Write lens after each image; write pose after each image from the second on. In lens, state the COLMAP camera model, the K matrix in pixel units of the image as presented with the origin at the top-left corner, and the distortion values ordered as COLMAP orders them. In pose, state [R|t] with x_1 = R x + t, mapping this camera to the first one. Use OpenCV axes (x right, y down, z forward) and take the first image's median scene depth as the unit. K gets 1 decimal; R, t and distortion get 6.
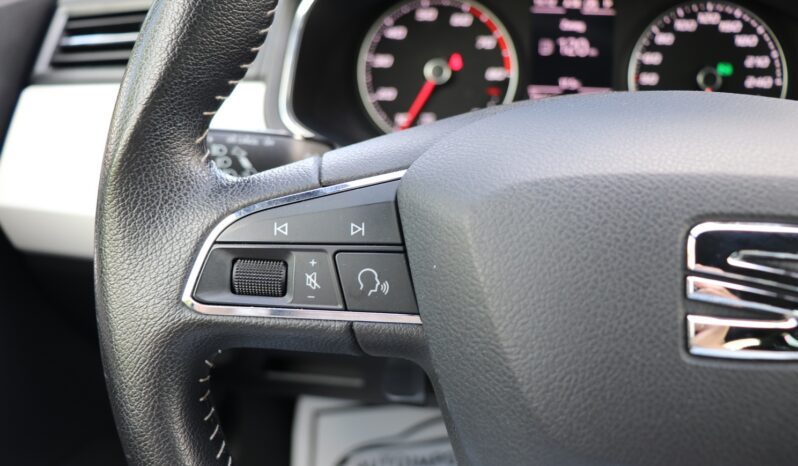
lens RADIAL K [[681.6, 0, 394.9], [0, 681.6, 232.1], [0, 0, 1]] dist [-0.175528, 0.149671]
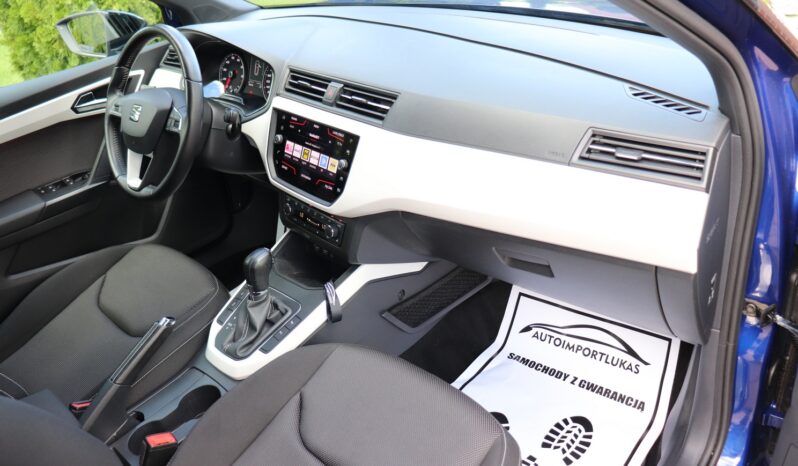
lens RADIAL K [[661.0, 0, 399.0], [0, 661.0, 233.0], [0, 0, 1]] dist [-0.182677, 0.152500]
pose [[0.794921, 0.243663, -0.555634, 3.022046], [-0.179806, 0.969281, 0.167820, -0.161589], [0.579457, -0.033497, 0.814314, -1.386704]]
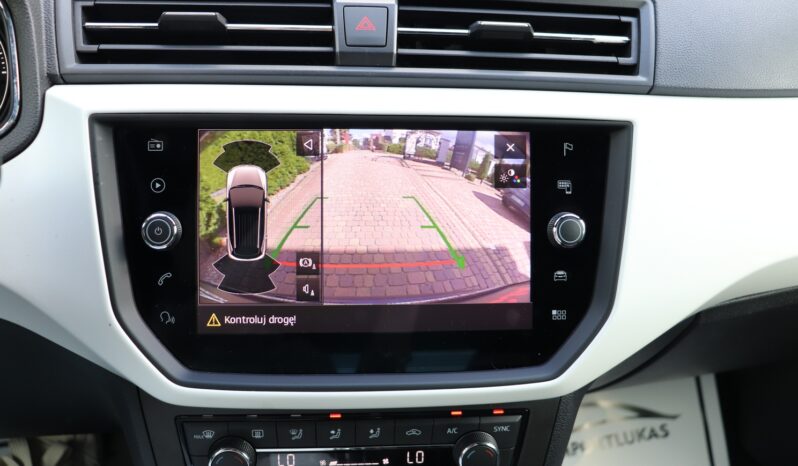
lens RADIAL K [[681.6, 0, 394.9], [0, 681.6, 232.1], [0, 0, 1]] dist [-0.175528, 0.149671]
pose [[0.959092, -0.070989, 0.274049, 0.861214], [0.072090, 0.997380, 0.006065, 0.041682], [-0.273761, 0.013939, 0.961697, -0.086247]]
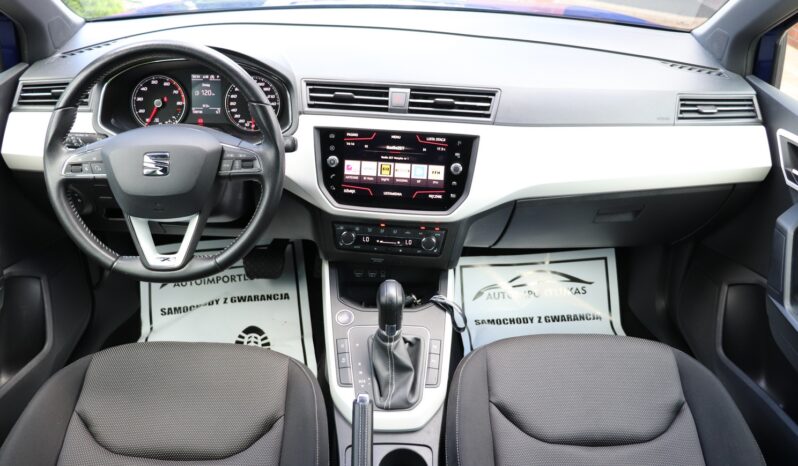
lens RADIAL K [[661.0, 0, 399.0], [0, 661.0, 233.0], [0, 0, 1]] dist [-0.182677, 0.152500]
pose [[0.992816, -0.024585, 0.117098, 0.761252], [0.012292, 0.994442, 0.104564, 0.036317], [-0.119018, -0.102374, 0.987600, -1.900726]]
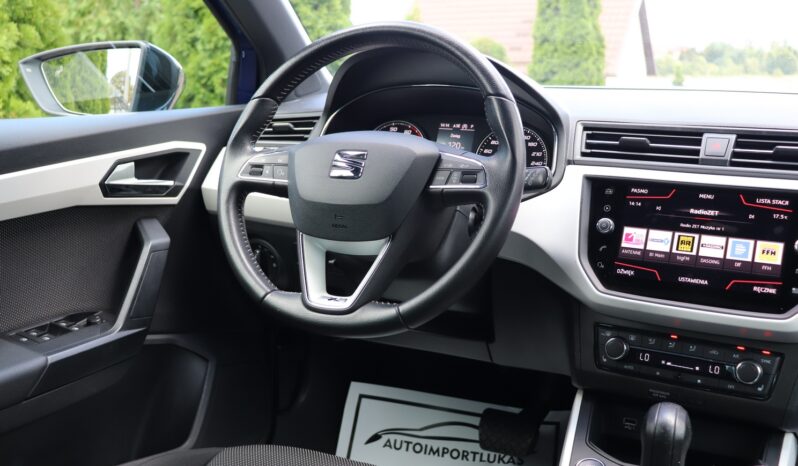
lens RADIAL K [[795.1, 0, 399.0], [0, 795.1, 233.0], [0, 0, 1]] dist [-0.127310, 0.189992]
pose [[0.940553, 0.086546, -0.328434, 0.989594], [-0.166280, 0.960514, -0.223079, 0.606196], [0.296159, 0.264429, 0.917805, -1.353875]]
